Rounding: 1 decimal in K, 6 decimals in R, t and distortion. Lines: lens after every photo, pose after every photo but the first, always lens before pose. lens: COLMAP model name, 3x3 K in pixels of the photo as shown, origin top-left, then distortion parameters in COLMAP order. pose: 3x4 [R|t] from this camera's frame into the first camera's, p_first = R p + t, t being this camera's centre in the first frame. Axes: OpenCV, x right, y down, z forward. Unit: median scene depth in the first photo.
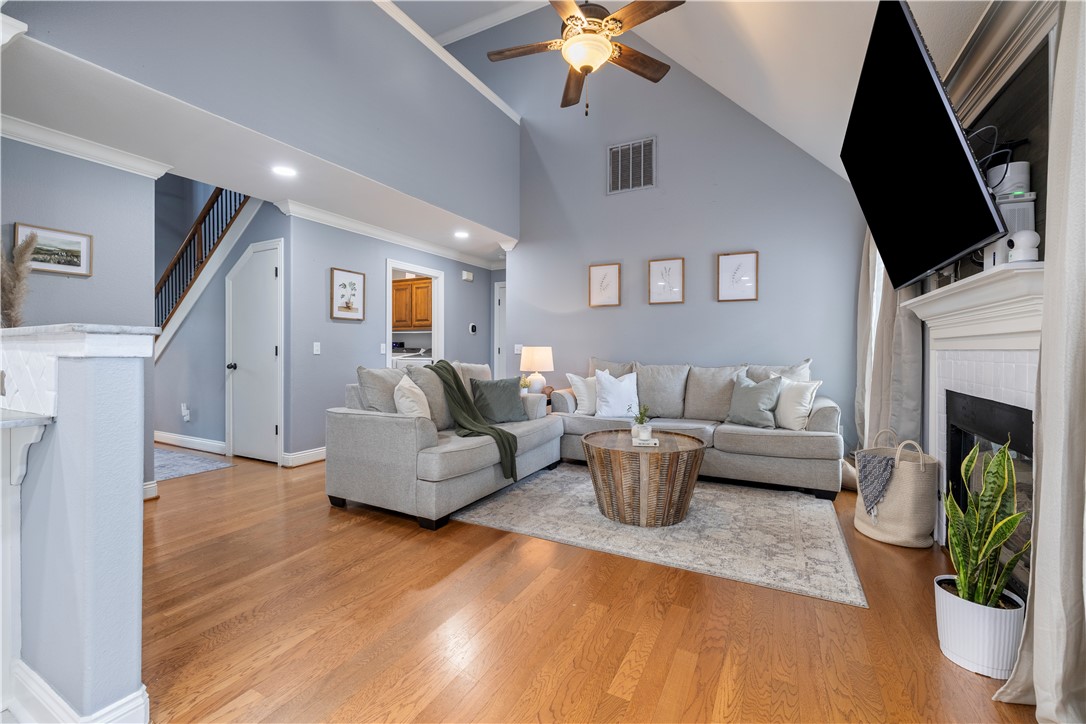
lens RADIAL K [[451.6, 0, 540.1], [0, 451.6, 360.9], [0, 0, 1]] dist [0.001309, 0.000373]
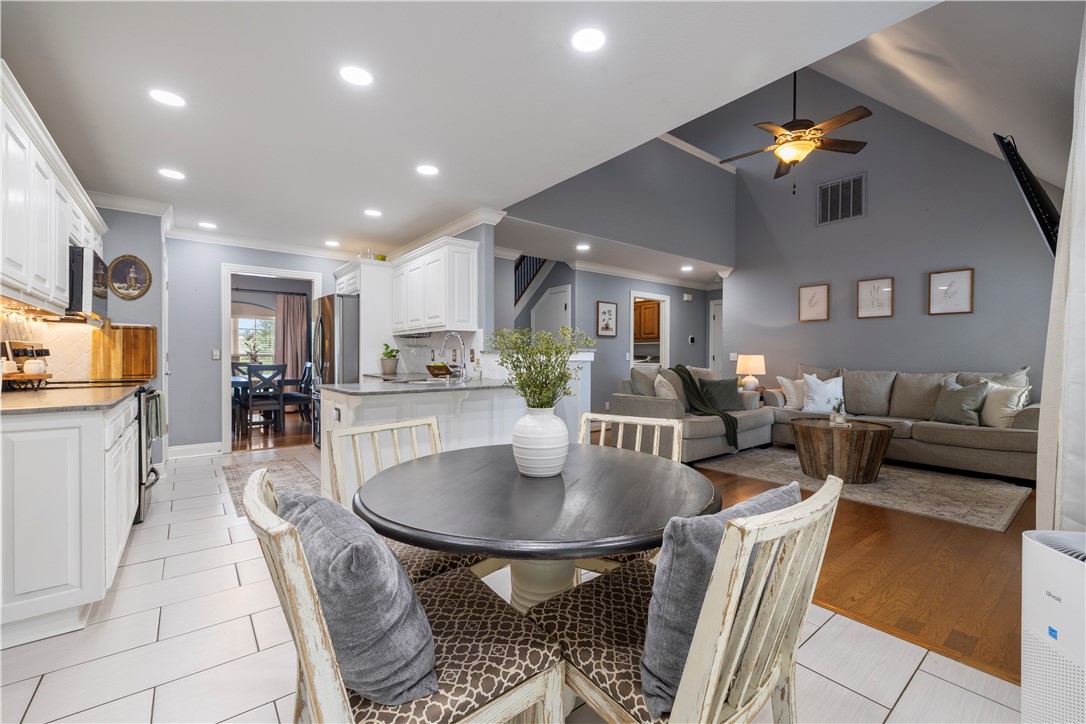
lens RADIAL K [[451.6, 0, 545.0], [0, 451.6, 361.3], [0, 0, 1]] dist [0.001309, 0.000373]
pose [[0.914274, 0.005941, -0.405052, -0.023531], [-0.011383, 0.999874, -0.011026, 0.006967], [0.404935, 0.014692, 0.914227, -0.423749]]
